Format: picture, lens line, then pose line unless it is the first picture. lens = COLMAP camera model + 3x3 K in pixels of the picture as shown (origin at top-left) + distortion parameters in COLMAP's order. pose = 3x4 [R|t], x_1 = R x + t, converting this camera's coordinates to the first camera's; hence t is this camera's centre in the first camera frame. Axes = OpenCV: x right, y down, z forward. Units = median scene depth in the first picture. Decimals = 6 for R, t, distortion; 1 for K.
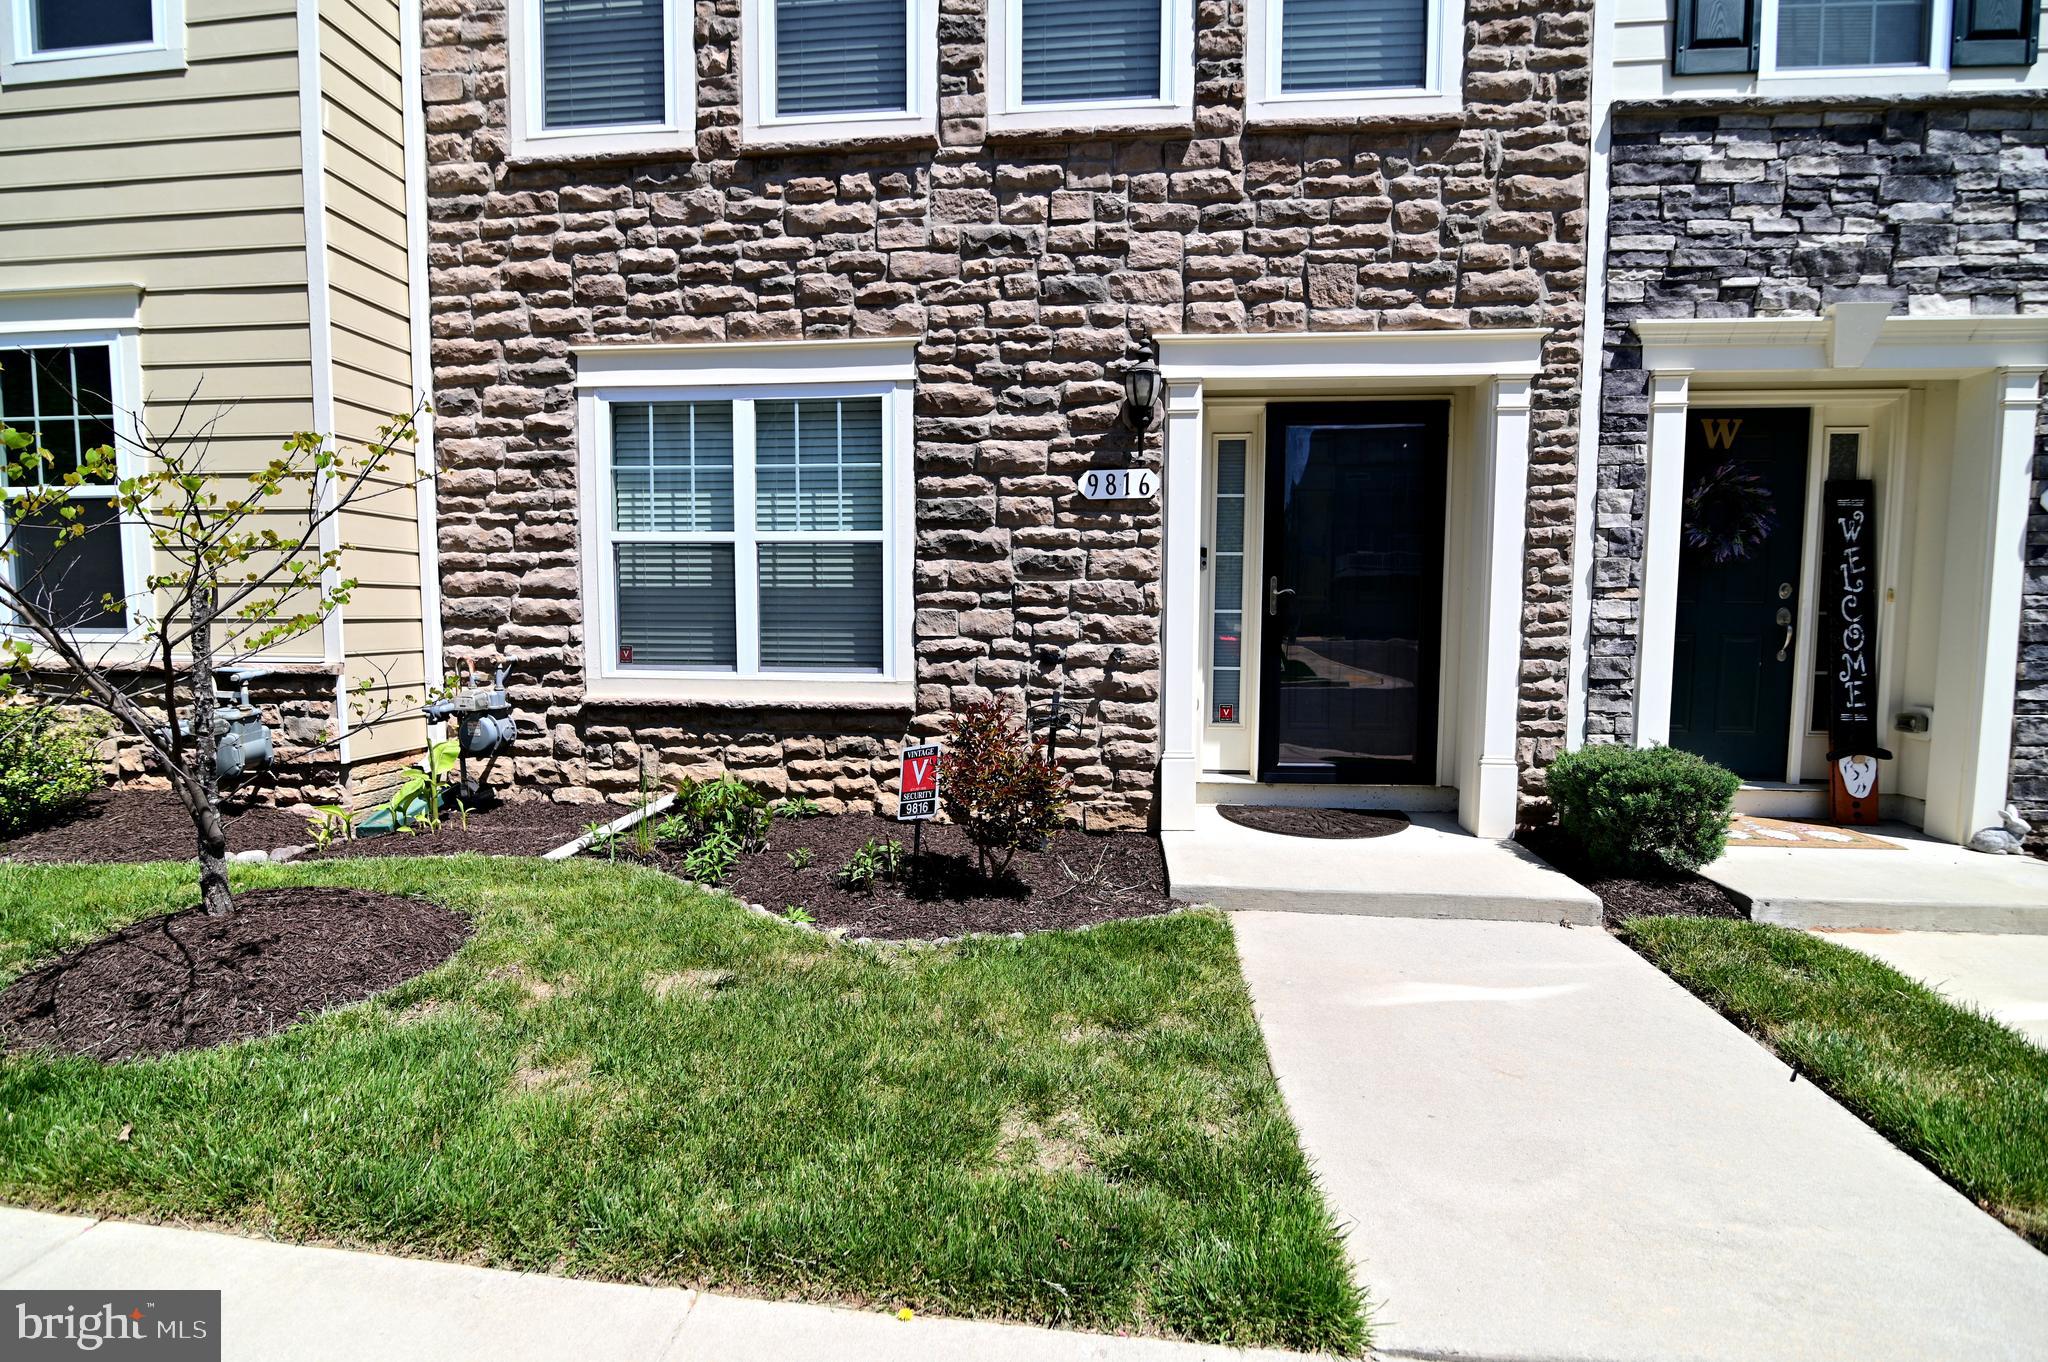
lens RADIAL K [[934.8, 0, 1018.7], [0, 934.8, 682.9], [0, 0, 1]] dist [-0.021952, 0.002270]
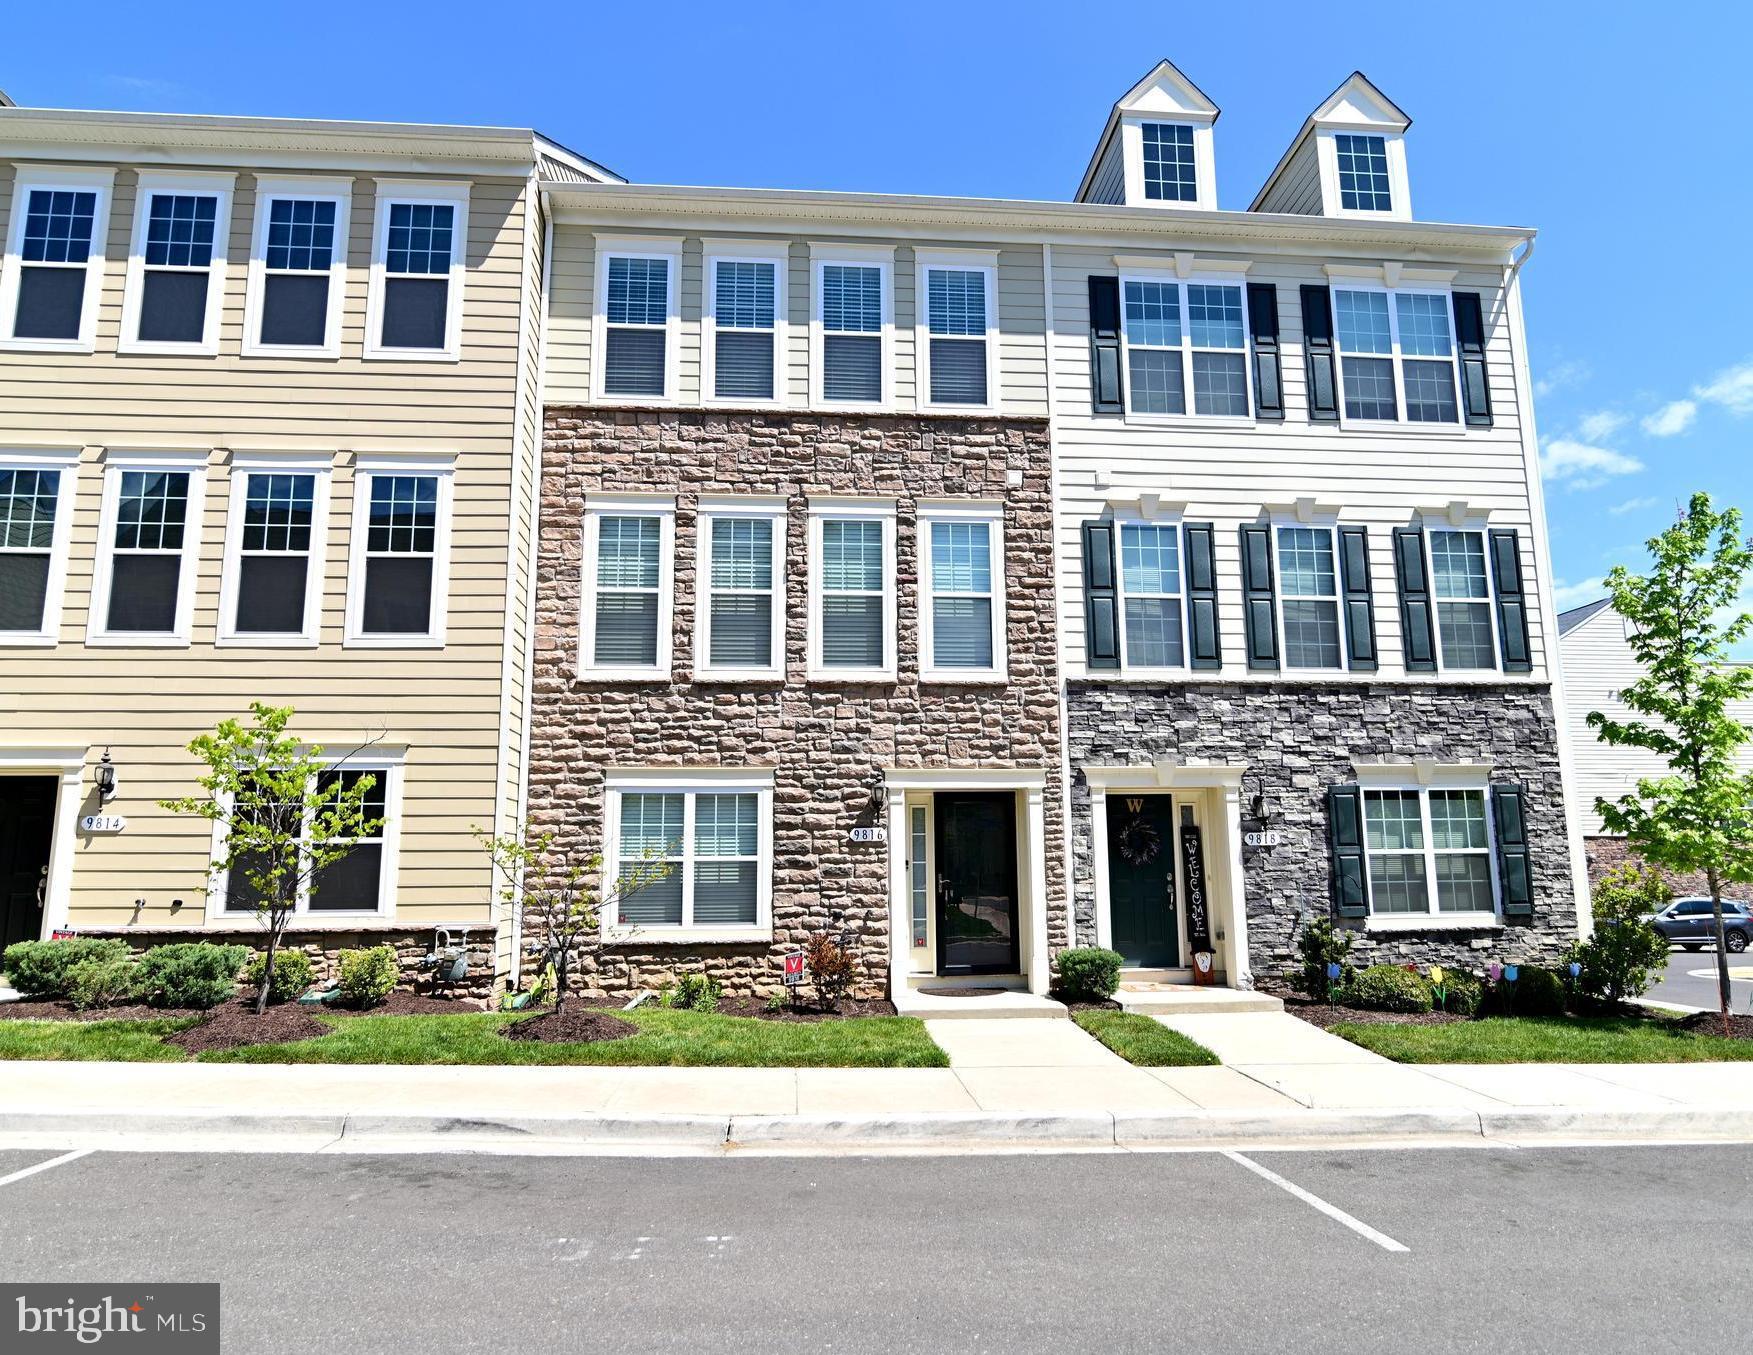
lens RADIAL K [[1113.1, 0, 884.9], [0, 1113.1, 684.9], [0, 0, 1]] dist [-0.015447, 0.000938]
pose [[0.983731, 0.015549, 0.178971, -0.327835], [0.027607, 0.971328, -0.236134, 0.065369], [-0.177511, 0.237233, 0.955097, -1.590239]]
